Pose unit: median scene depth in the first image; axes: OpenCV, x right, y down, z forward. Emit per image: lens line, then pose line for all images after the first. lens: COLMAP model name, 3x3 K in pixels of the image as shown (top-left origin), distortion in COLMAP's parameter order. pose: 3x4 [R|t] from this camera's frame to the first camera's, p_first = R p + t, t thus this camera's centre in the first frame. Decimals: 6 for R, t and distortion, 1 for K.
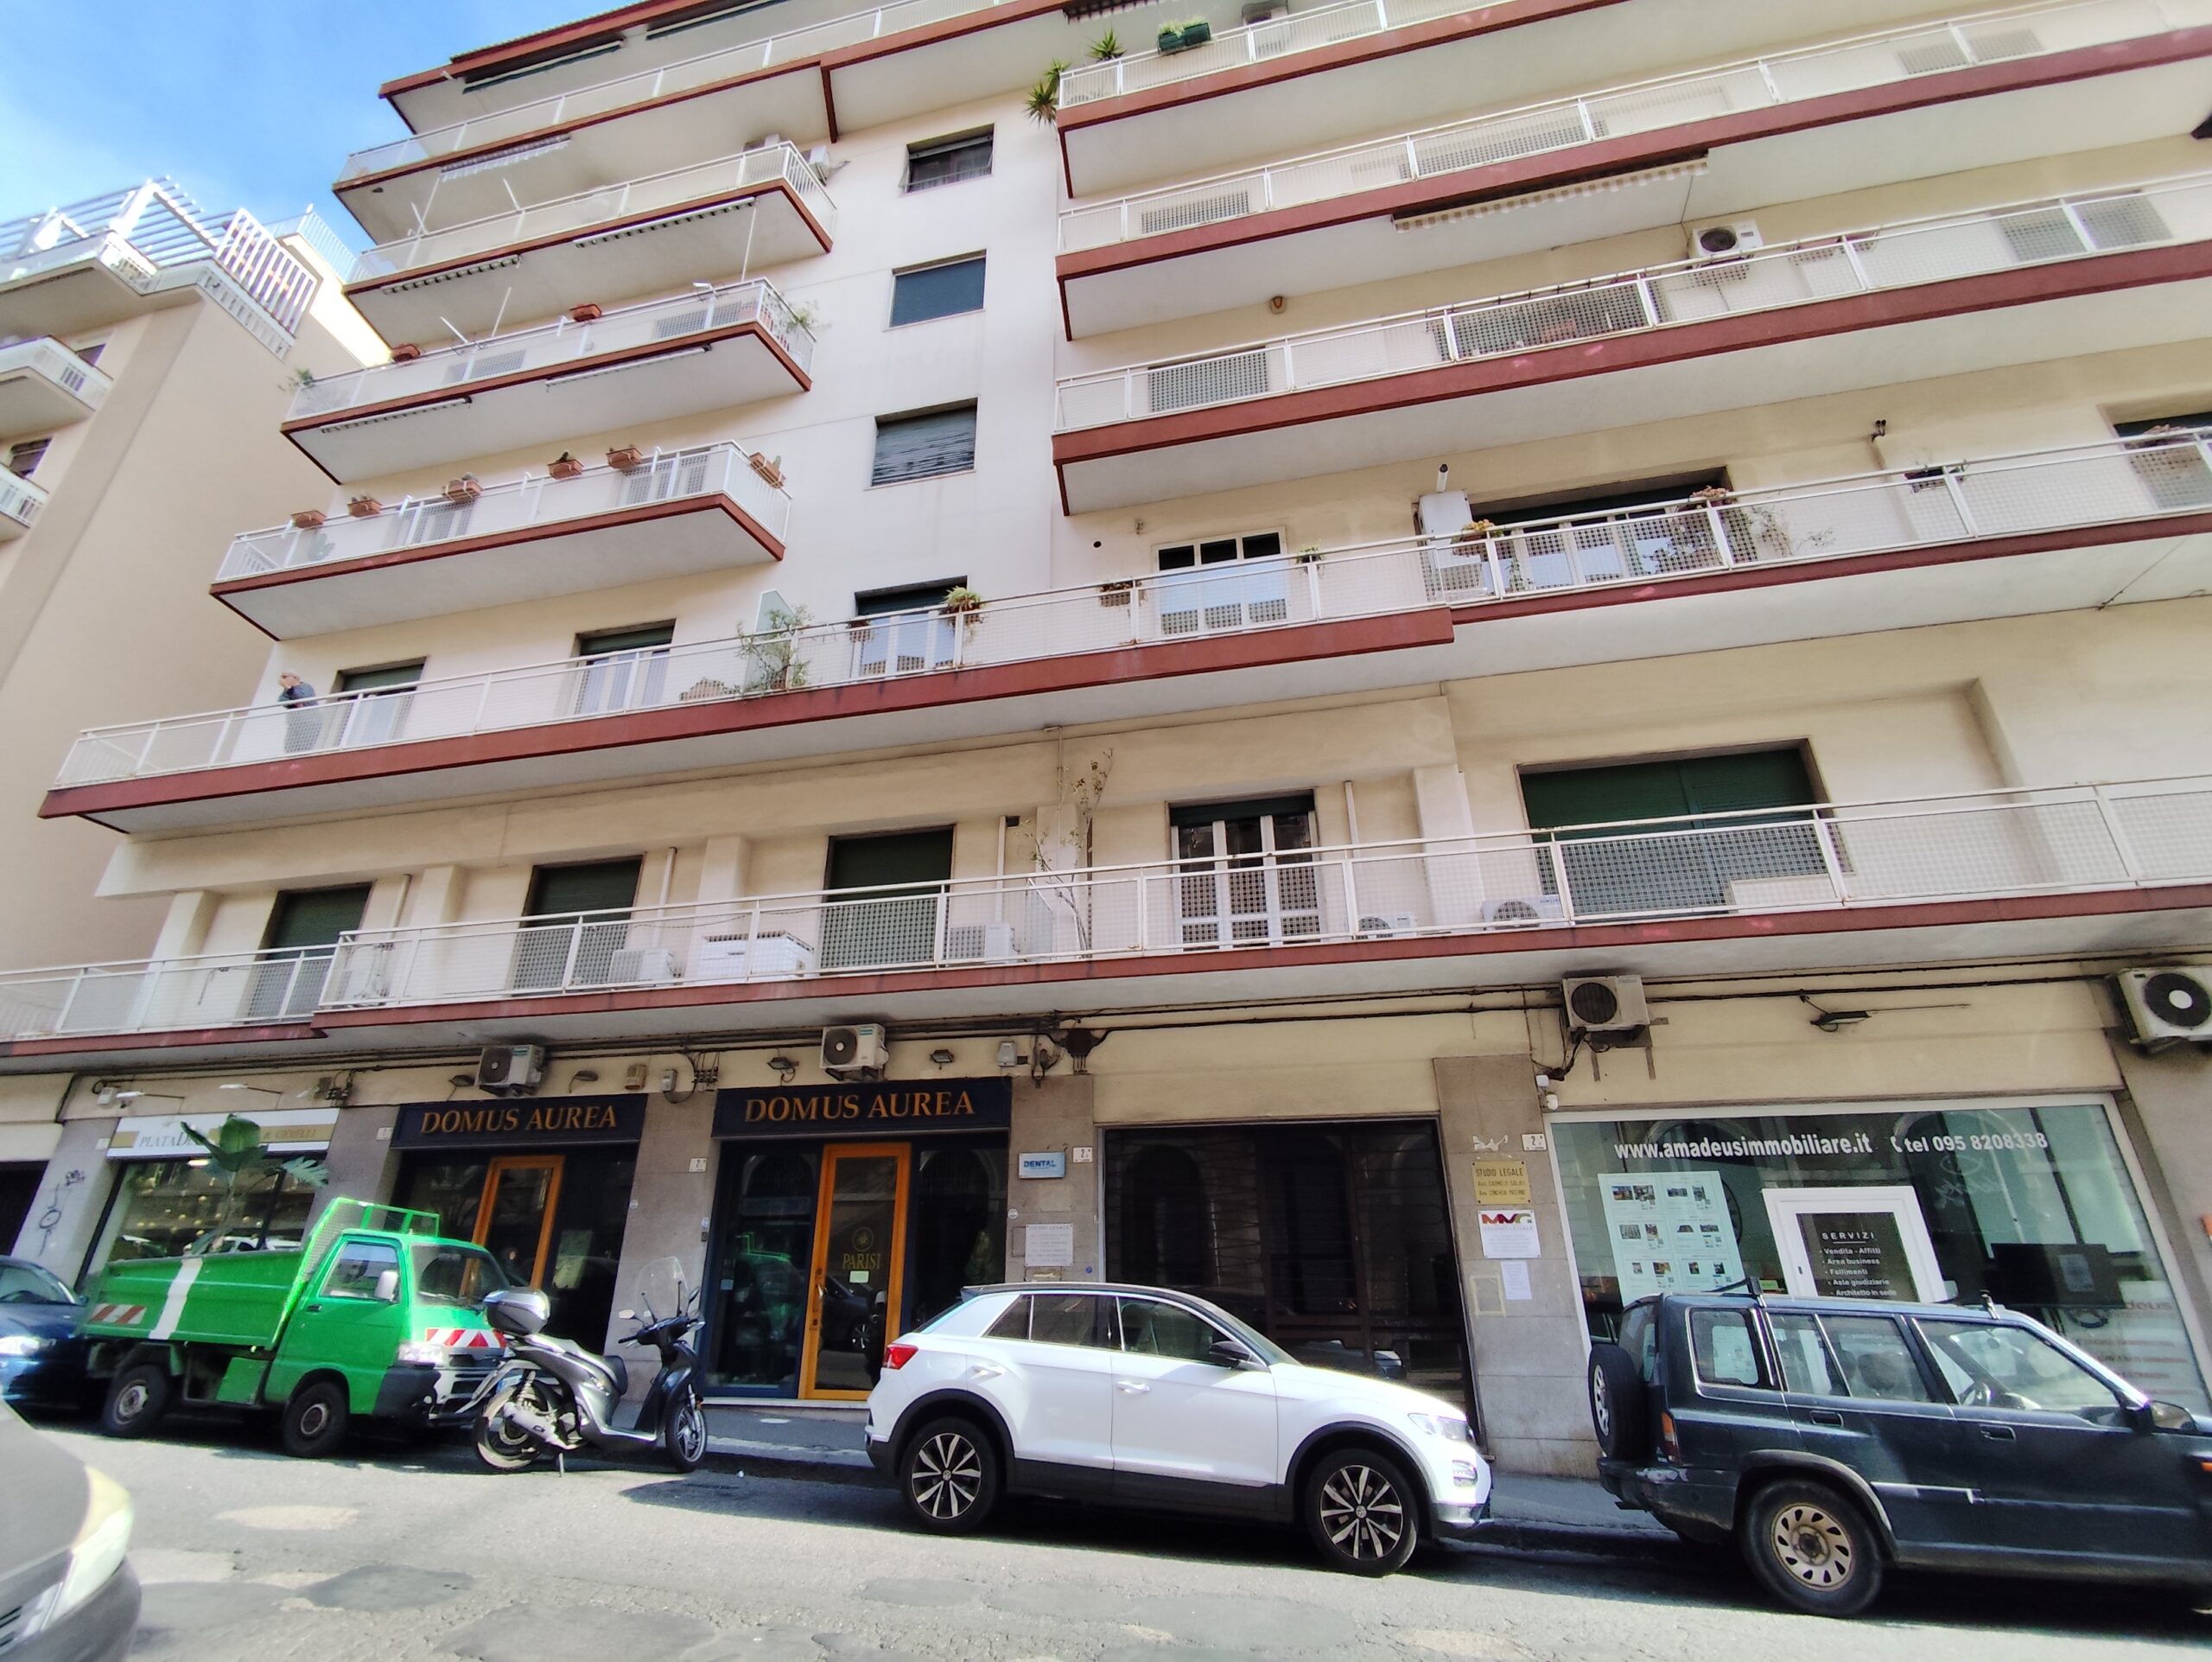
lens RADIAL K [[1021.4, 0, 1110.3], [0, 1021.4, 836.8], [0, 0, 1]] dist [-0.002668, 0.002726]
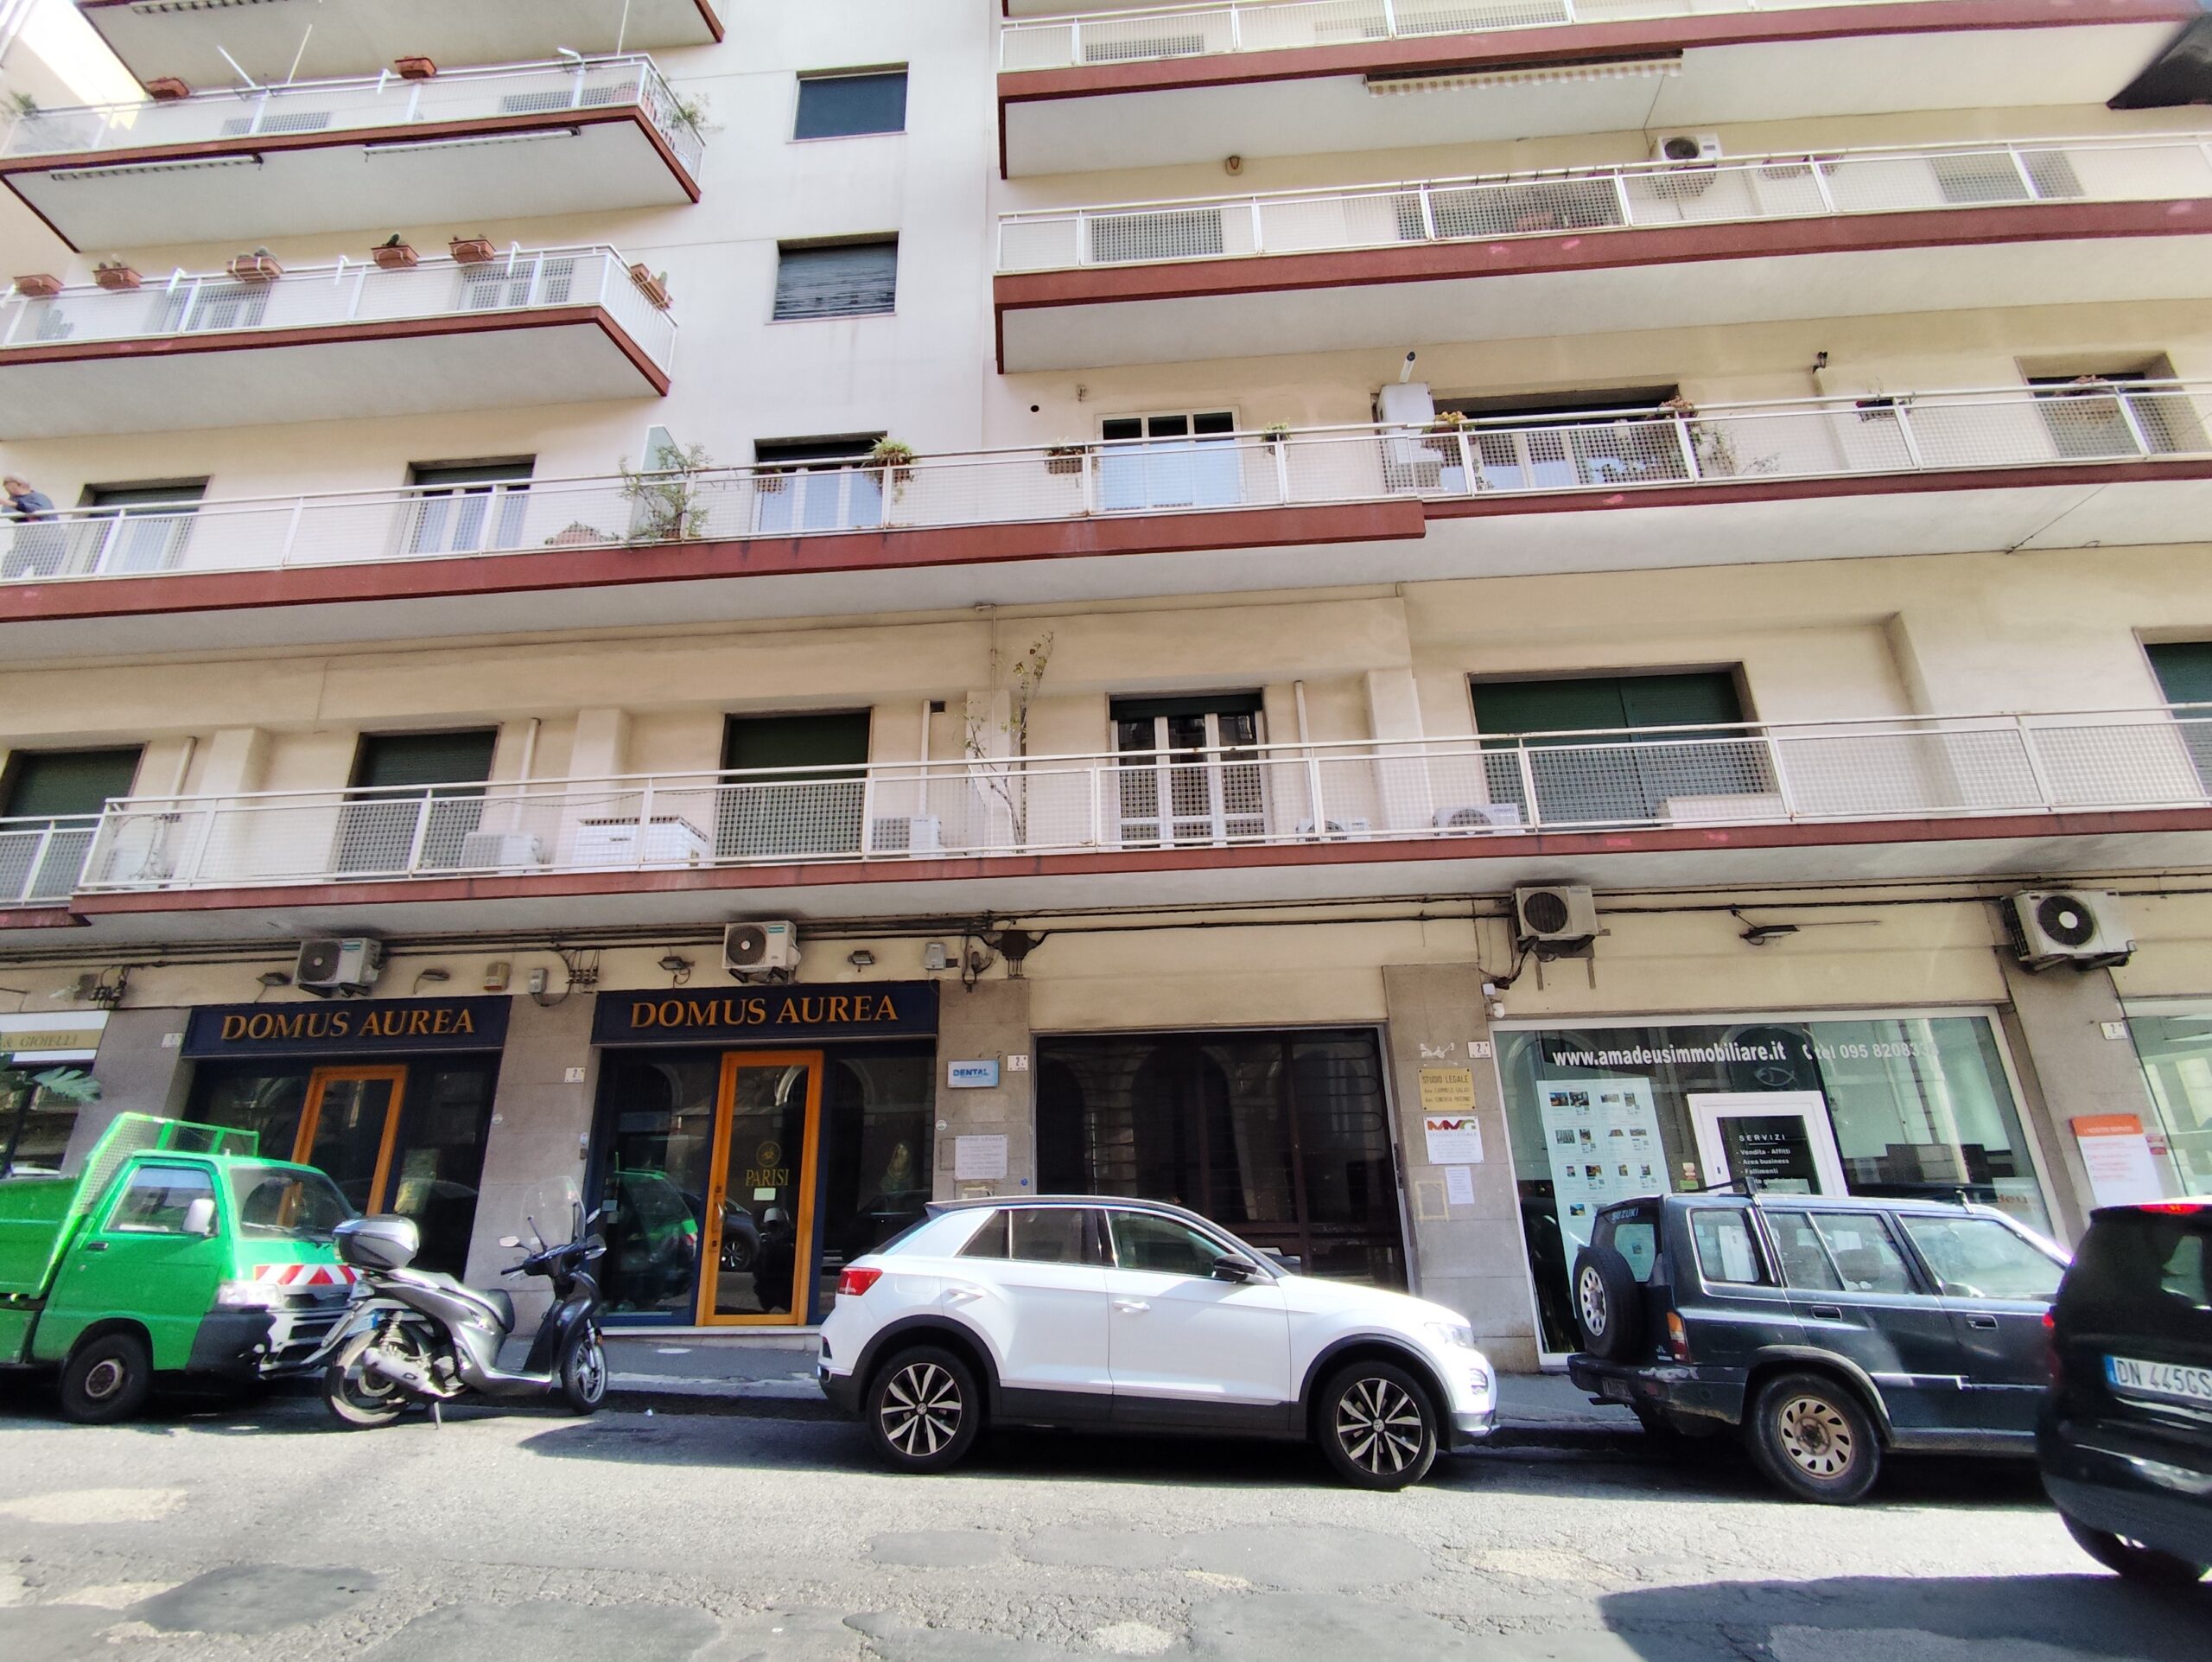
lens RADIAL K [[1021.4, 0, 1112.9], [0, 1021.4, 832.8], [0, 0, 1]] dist [-0.002668, 0.002726]
pose [[0.988134, 0.033491, 0.149901, -0.083819], [-0.044421, 0.996546, 0.070170, 0.030003], [-0.147033, -0.075996, 0.986208, 0.075704]]
